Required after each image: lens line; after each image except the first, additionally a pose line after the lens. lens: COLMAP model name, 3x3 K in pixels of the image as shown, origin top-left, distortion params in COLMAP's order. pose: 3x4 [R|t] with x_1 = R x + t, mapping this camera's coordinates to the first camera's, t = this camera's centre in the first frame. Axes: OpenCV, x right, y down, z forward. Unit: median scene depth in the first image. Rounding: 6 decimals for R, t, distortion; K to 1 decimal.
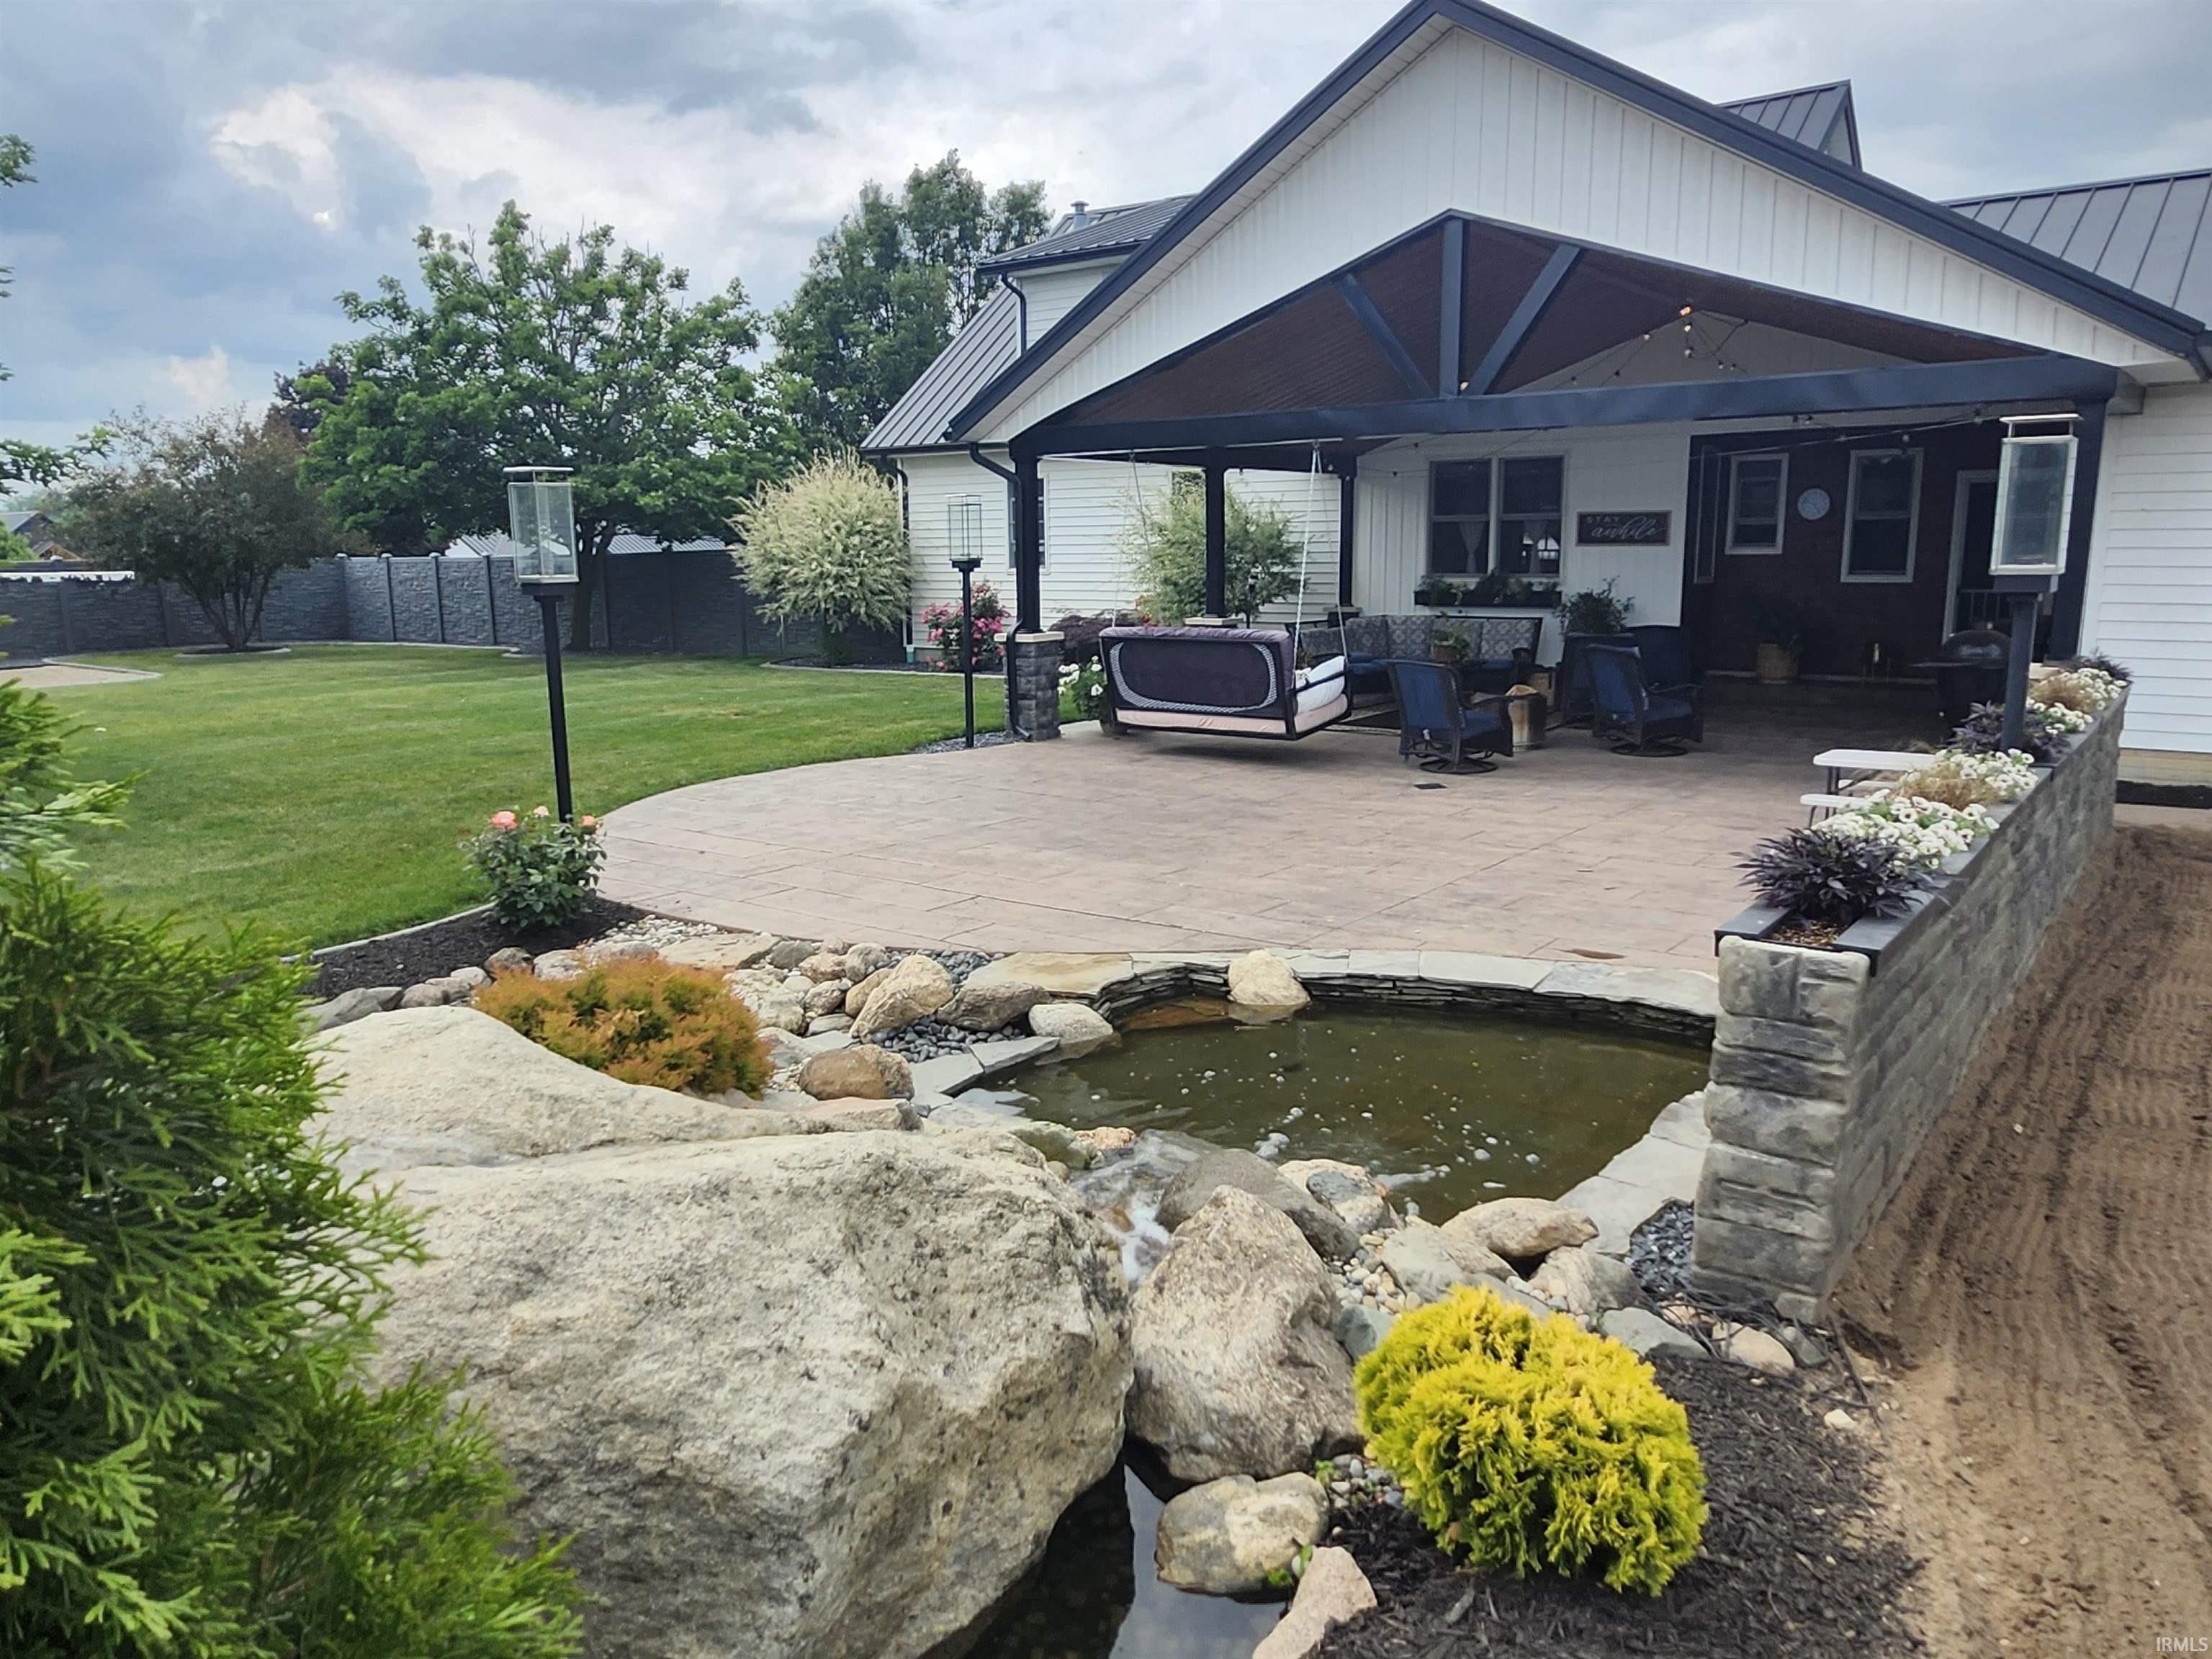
lens RADIAL K [[1720.0, 0, 1106.0], [0, 1720.0, 829.5], [0, 0, 1]] dist [0.046946, 0.000570]
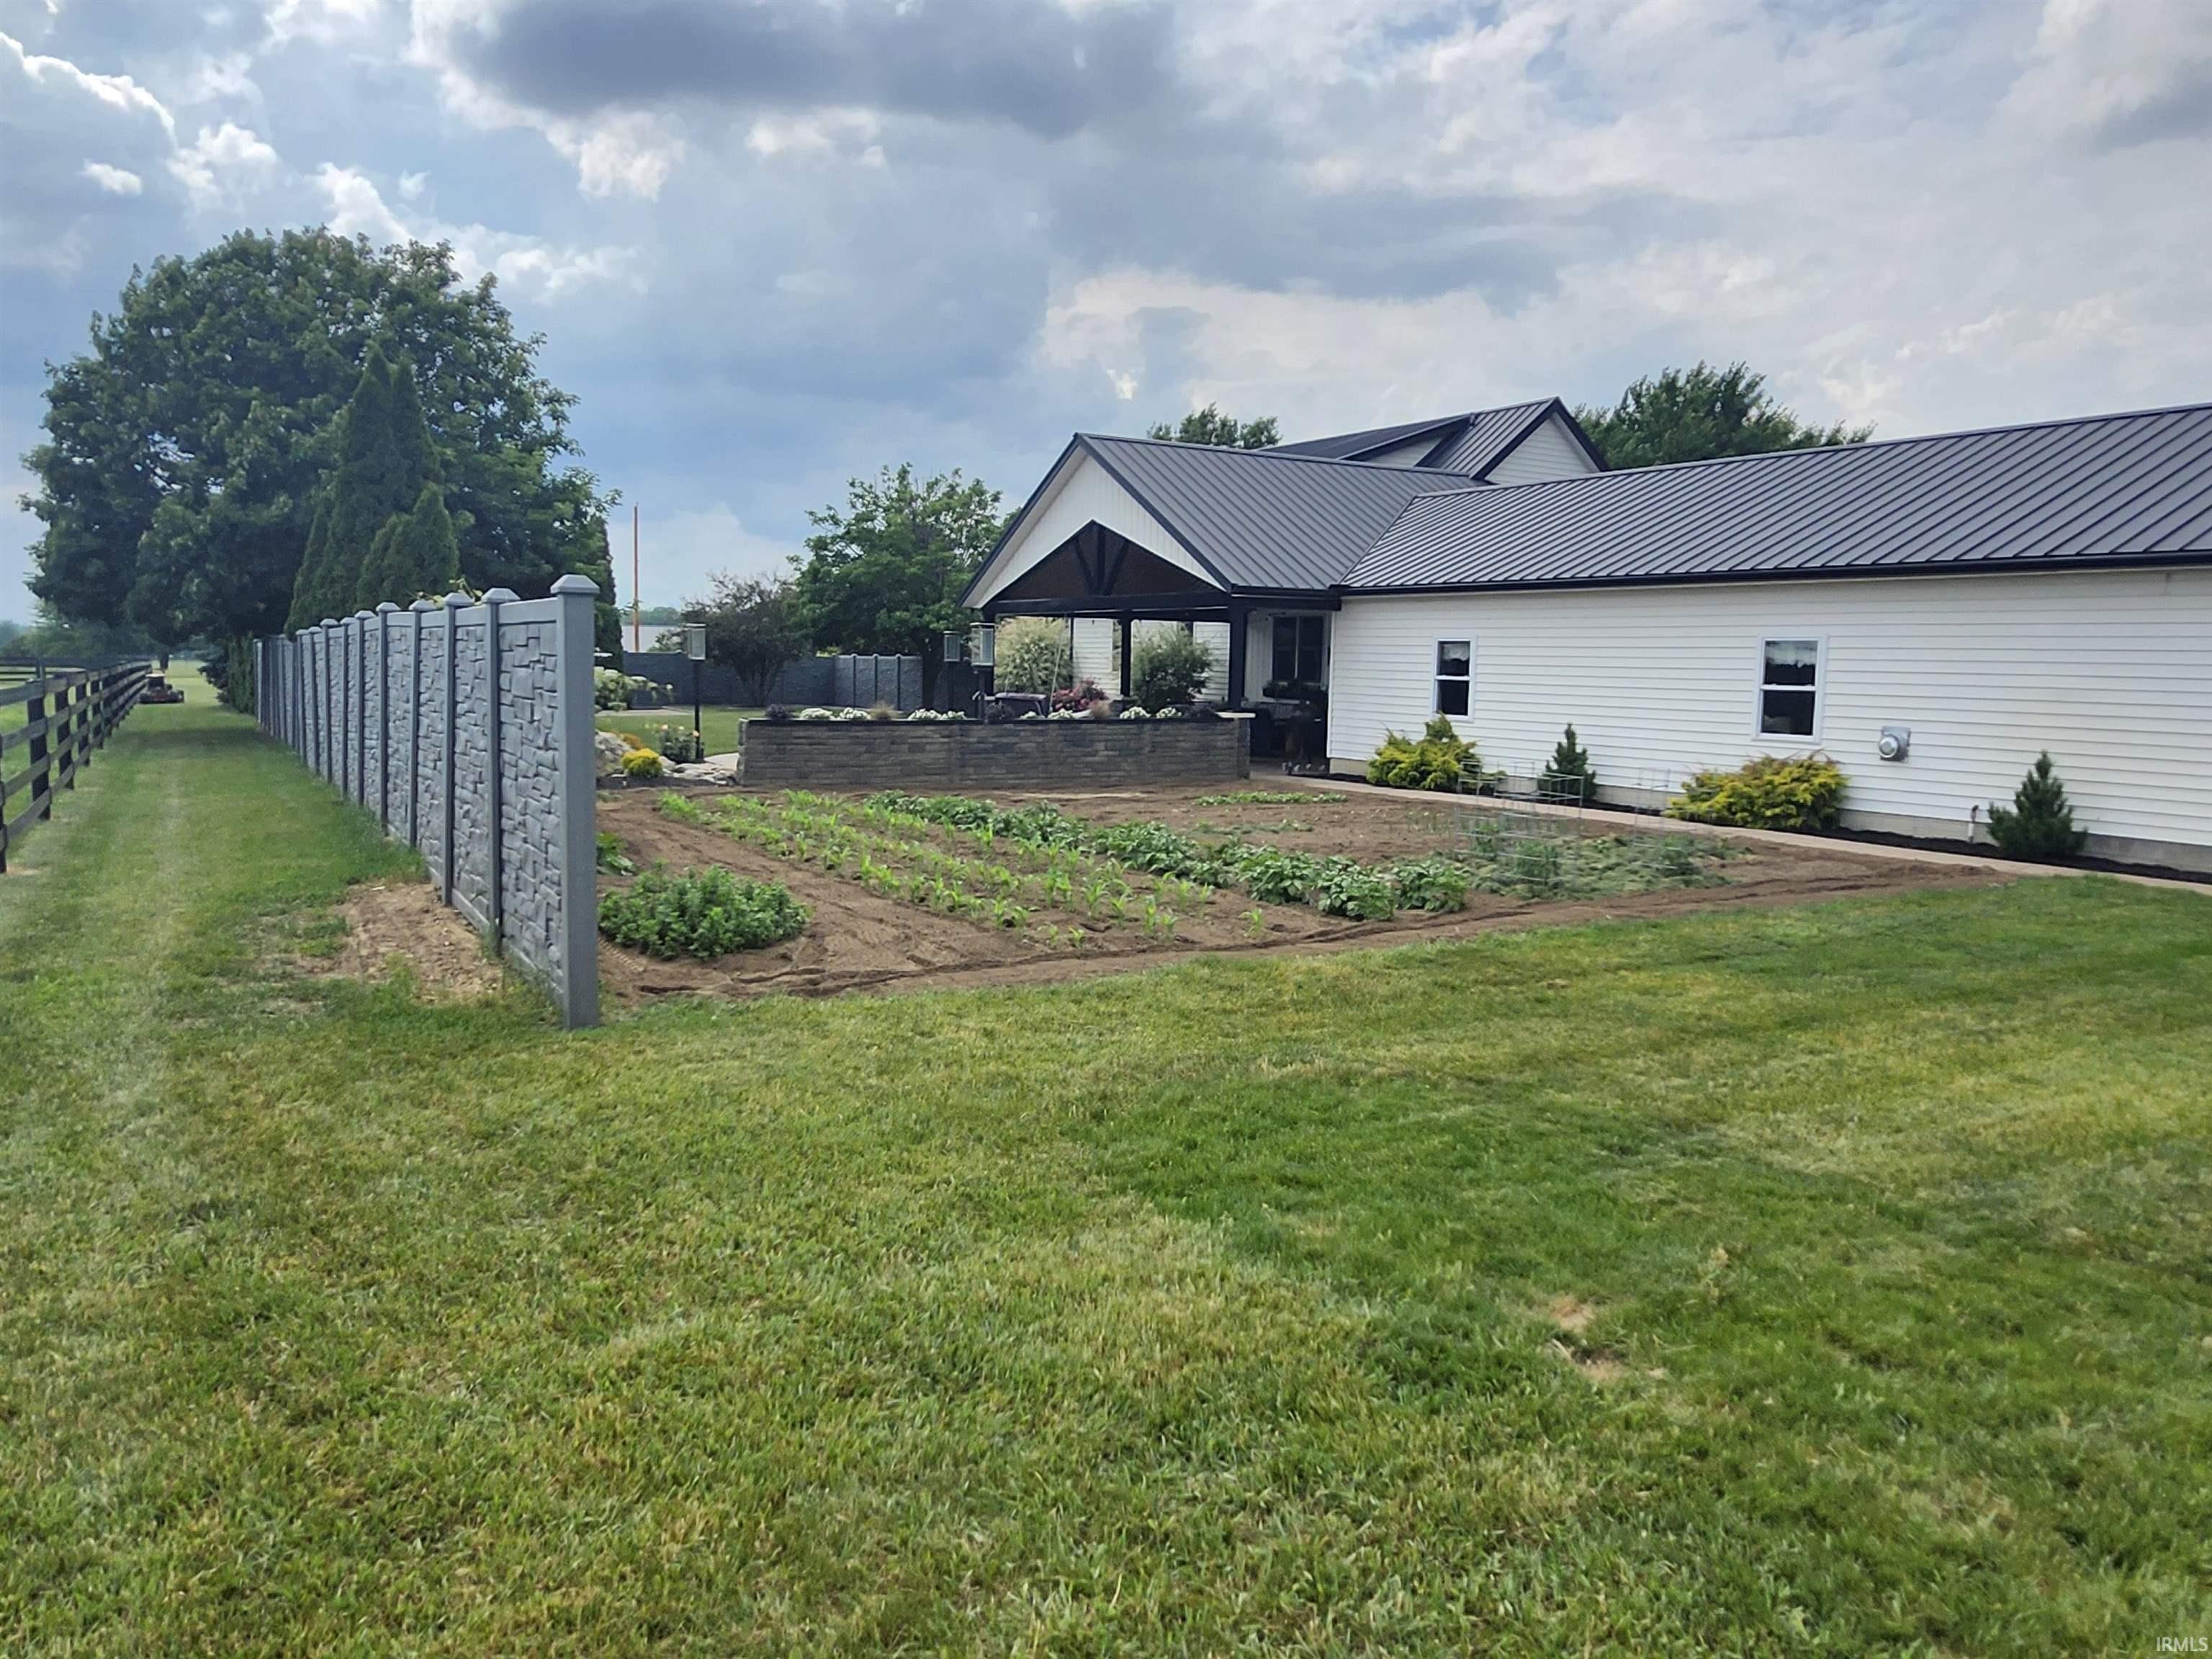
lens RADIAL K [[1720.0, 0, 1106.0], [0, 1720.0, 829.5], [0, 0, 1]] dist [0.046946, 0.000570]
pose [[0.936268, 0.067871, -0.344667, 0.532660], [-0.091682, 0.994364, -0.053242, 0.097802], [0.339110, 0.081449, 0.937214, -0.599694]]
